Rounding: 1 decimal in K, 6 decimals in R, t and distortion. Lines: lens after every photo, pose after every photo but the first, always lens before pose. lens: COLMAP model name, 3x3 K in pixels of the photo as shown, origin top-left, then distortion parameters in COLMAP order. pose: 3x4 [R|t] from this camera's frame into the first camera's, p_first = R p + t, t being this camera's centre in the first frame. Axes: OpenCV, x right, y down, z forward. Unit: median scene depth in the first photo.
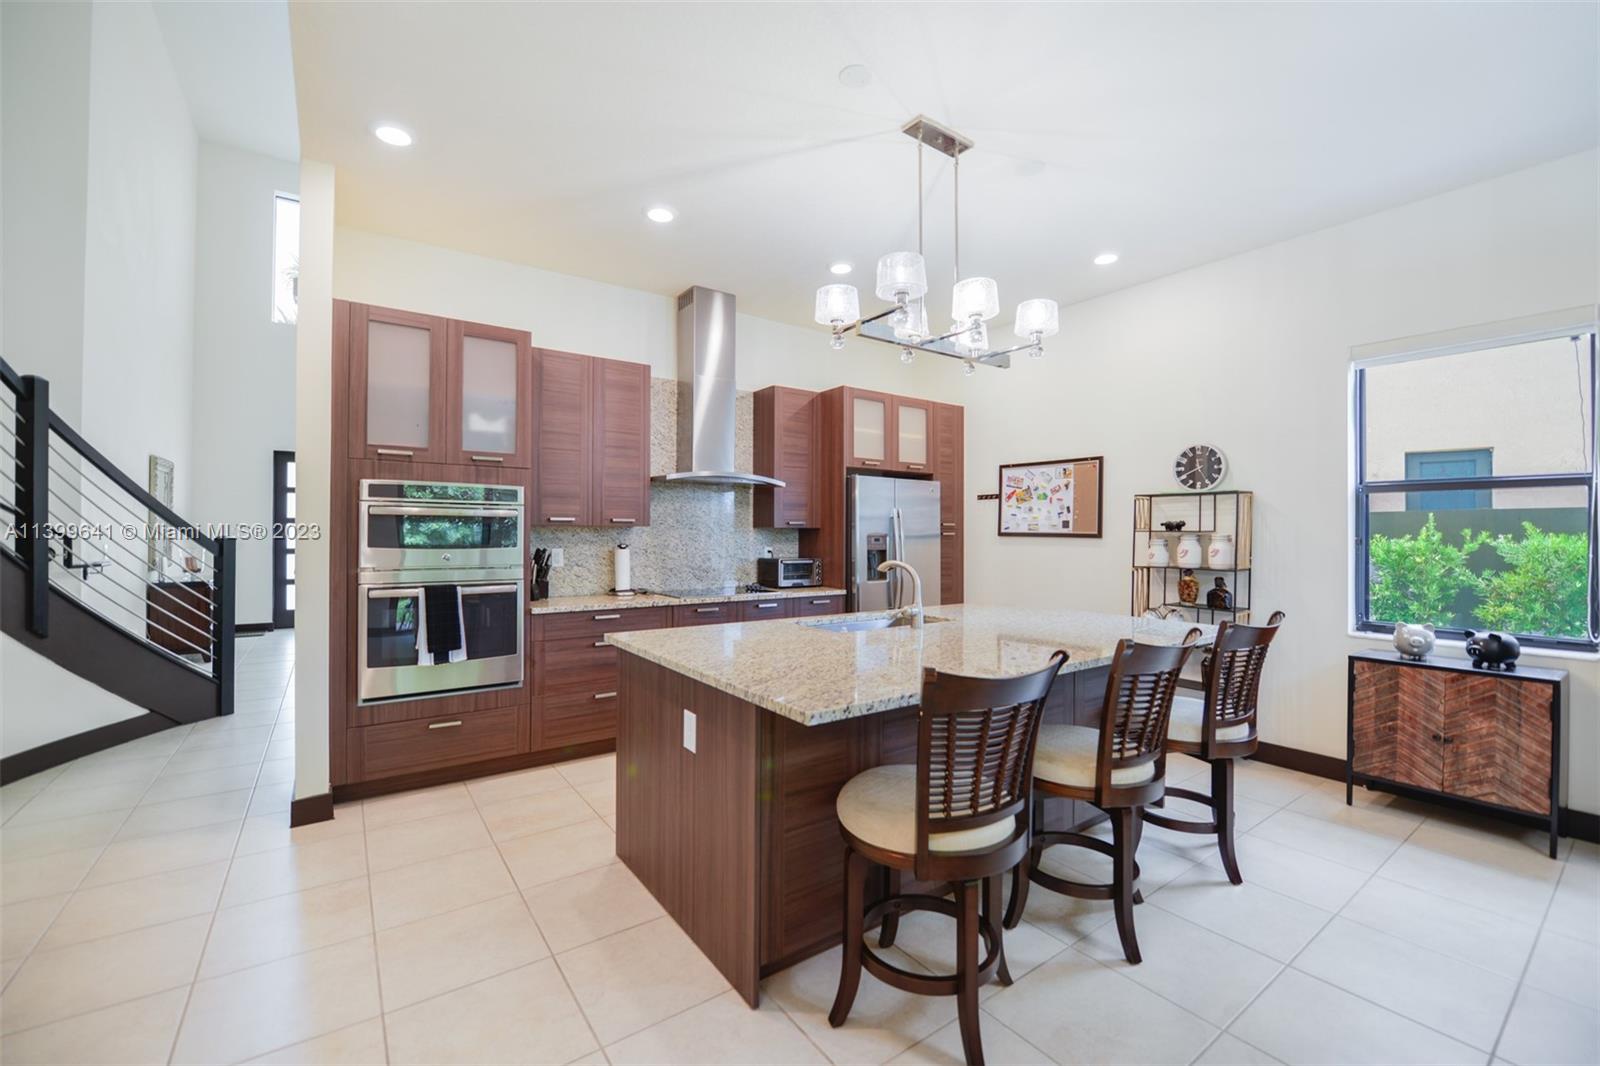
lens RADIAL K [[659.9, 0, 802.7], [0, 659.9, 529.5], [0, 0, 1]] dist [-0.001860, -0.001340]
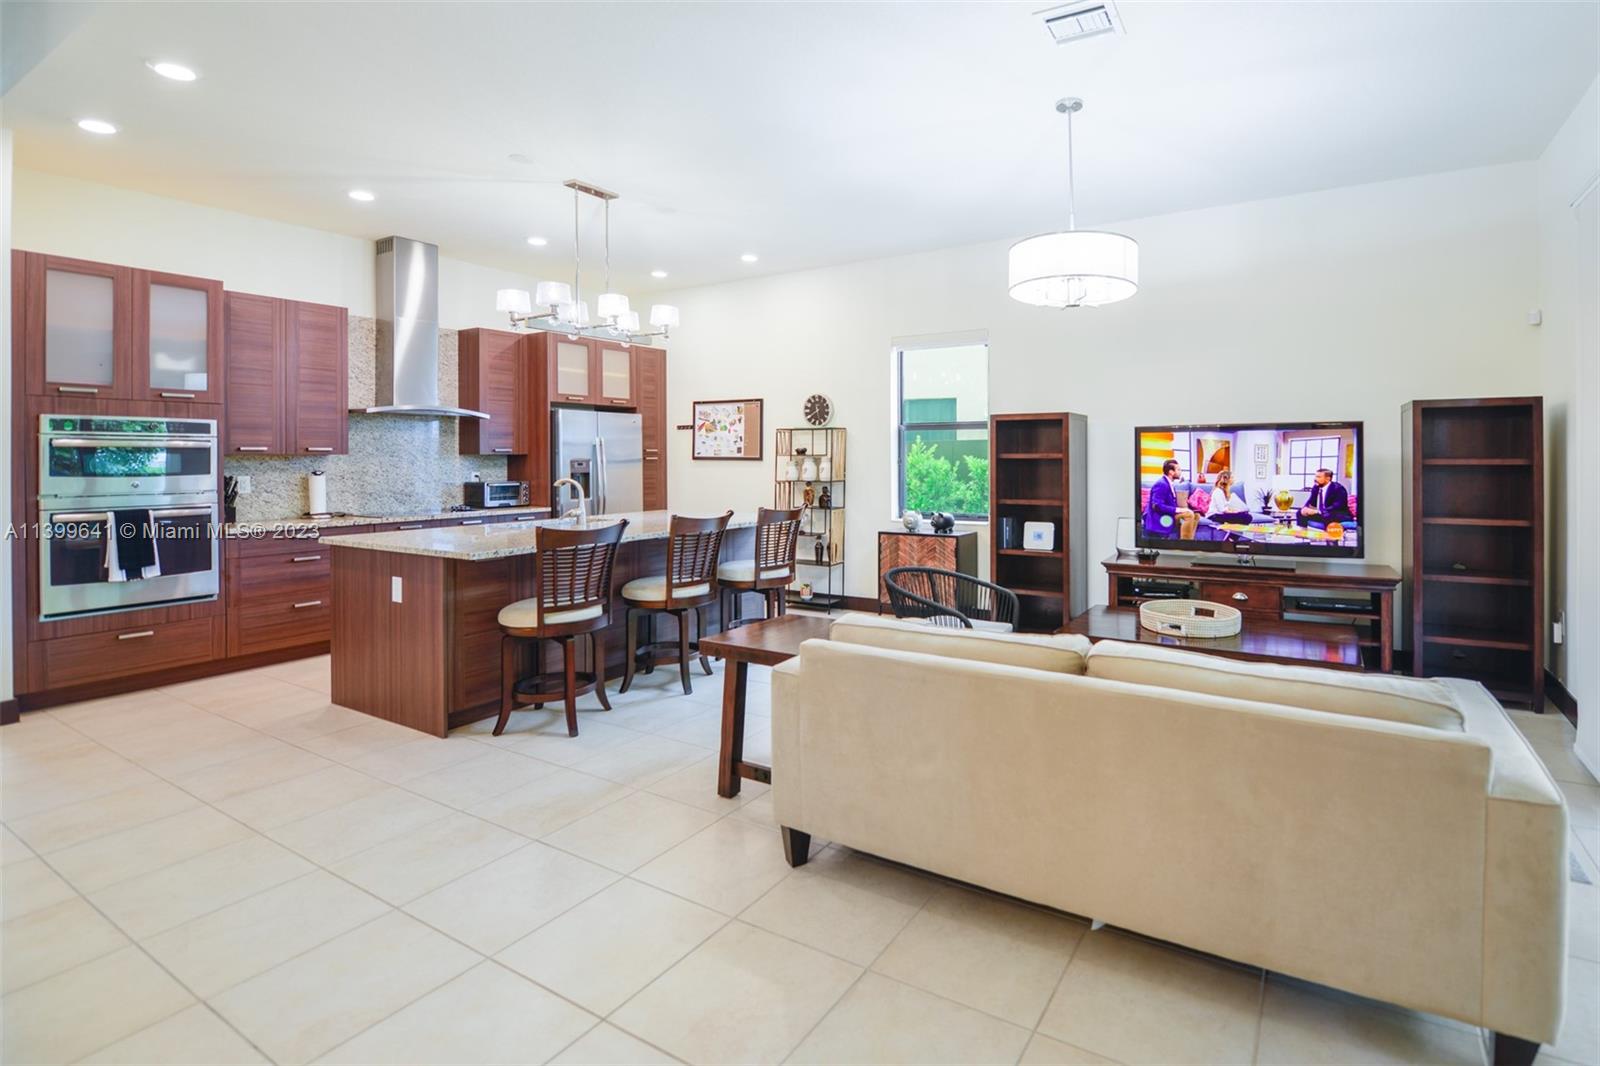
lens RADIAL K [[751.9, 0, 910.2], [0, 751.9, 456.5], [0, 0, 1]] dist [-0.010700, -0.003064]
pose [[0.903048, -0.008528, 0.429455, 0.082053], [0.006229, 0.999958, 0.006758, -0.003968], [-0.429495, -0.003427, 0.903063, -0.542678]]
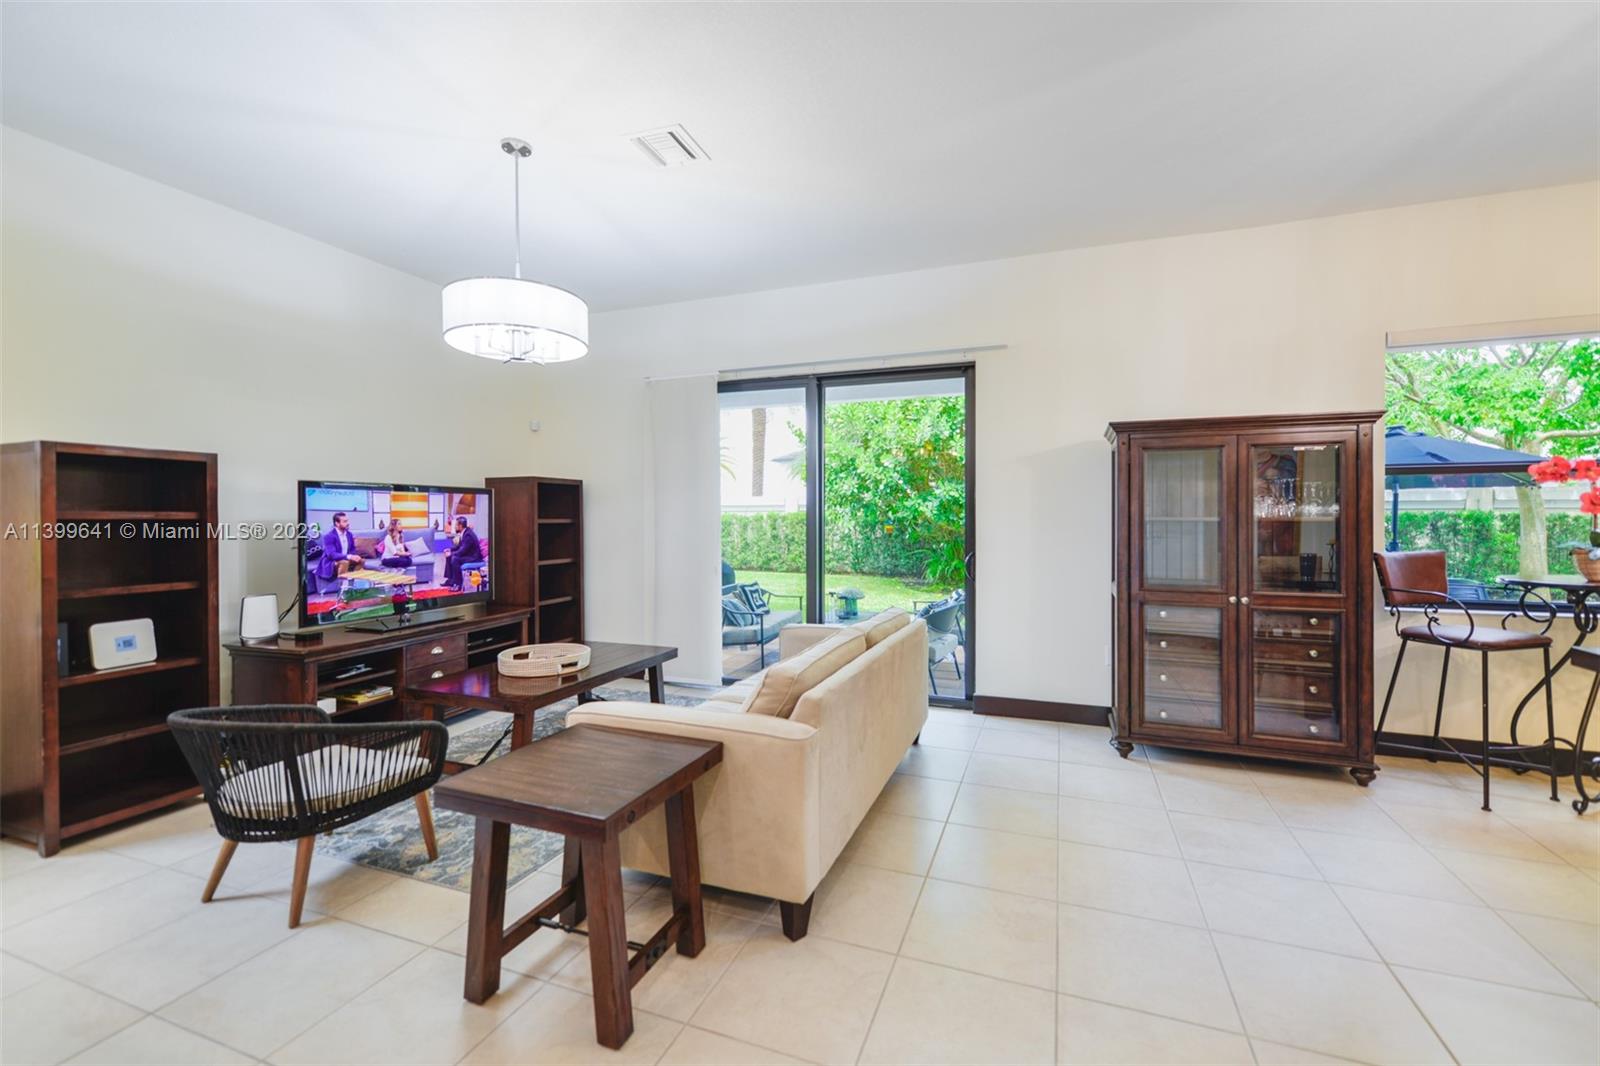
lens RADIAL K [[659.9, 0, 809.4], [0, 659.9, 521.6], [0, 0, 1]] dist [-0.001860, -0.001340]
pose [[-0.548676, -0.010087, 0.835974, -0.154919], [-0.007624, 0.999946, 0.007061, 0.000301], [-0.836000, -0.002499, -0.548723, 0.269341]]
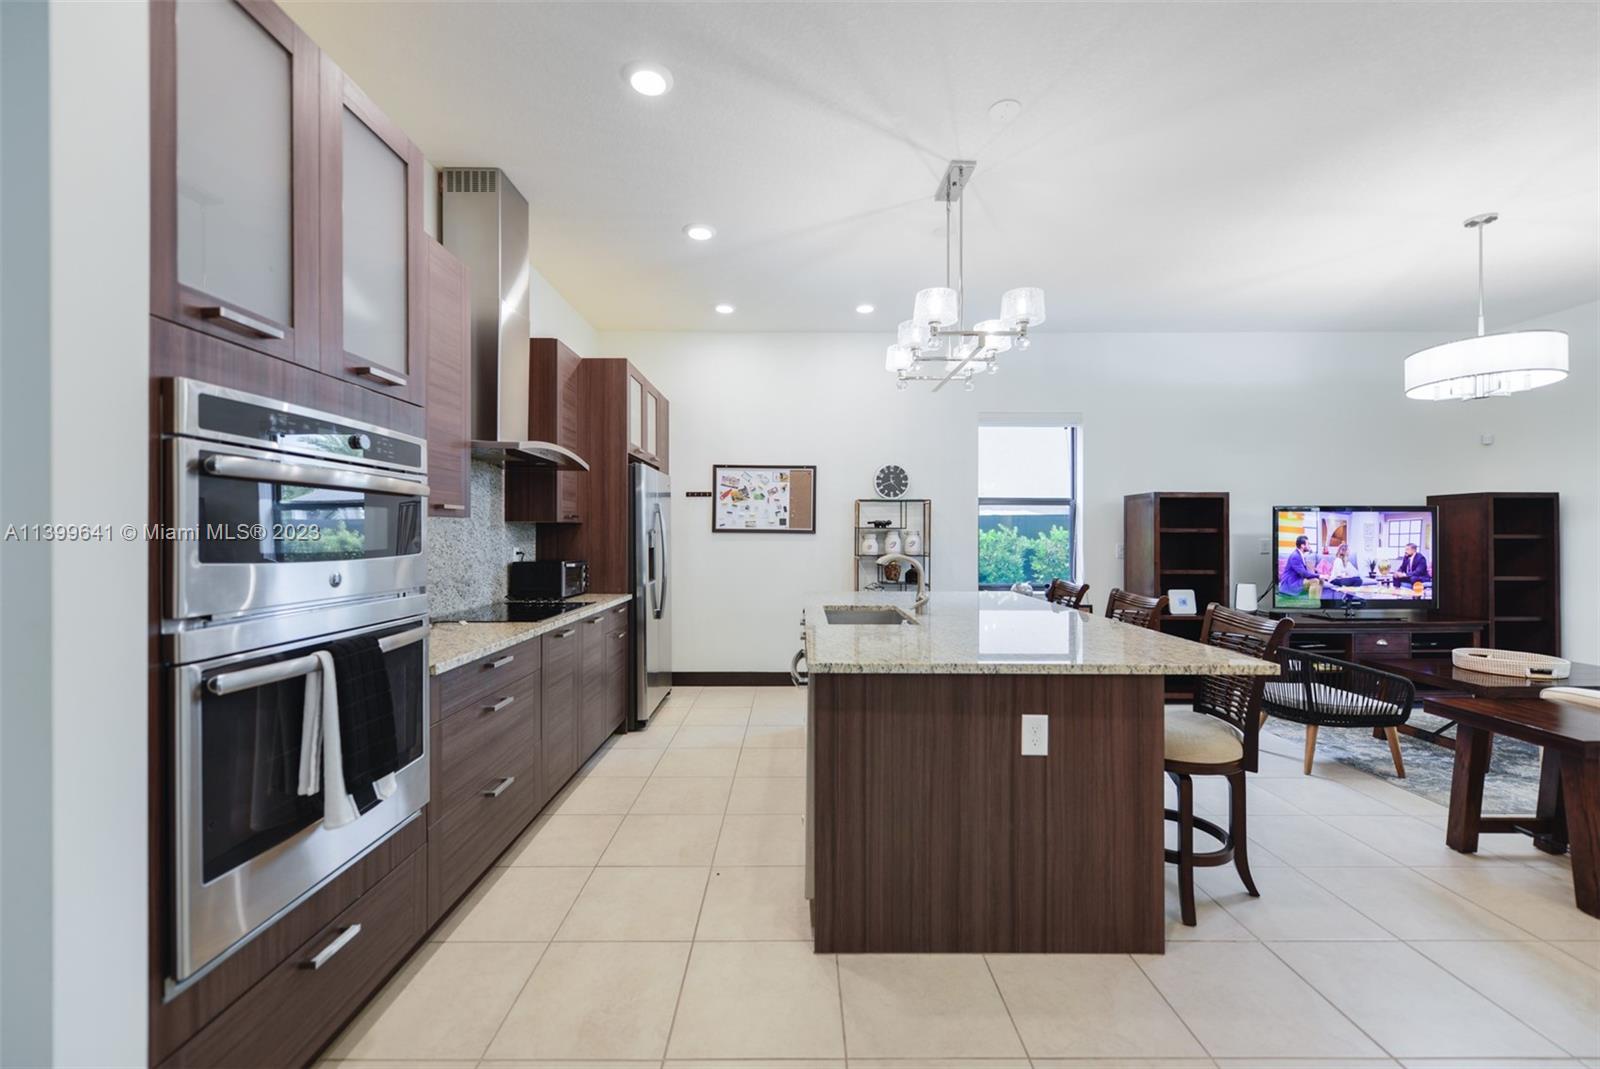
lens RADIAL K [[633.5, 0, 804.5], [0, 633.5, 533.4], [0, 0, 1]] dist [0.002931, -0.001893]
pose [[0.580208, -0.002506, 0.814464, -0.561879], [-0.005939, 0.999956, 0.007307, 0.004719], [-0.814447, -0.009077, 0.580168, 0.379246]]
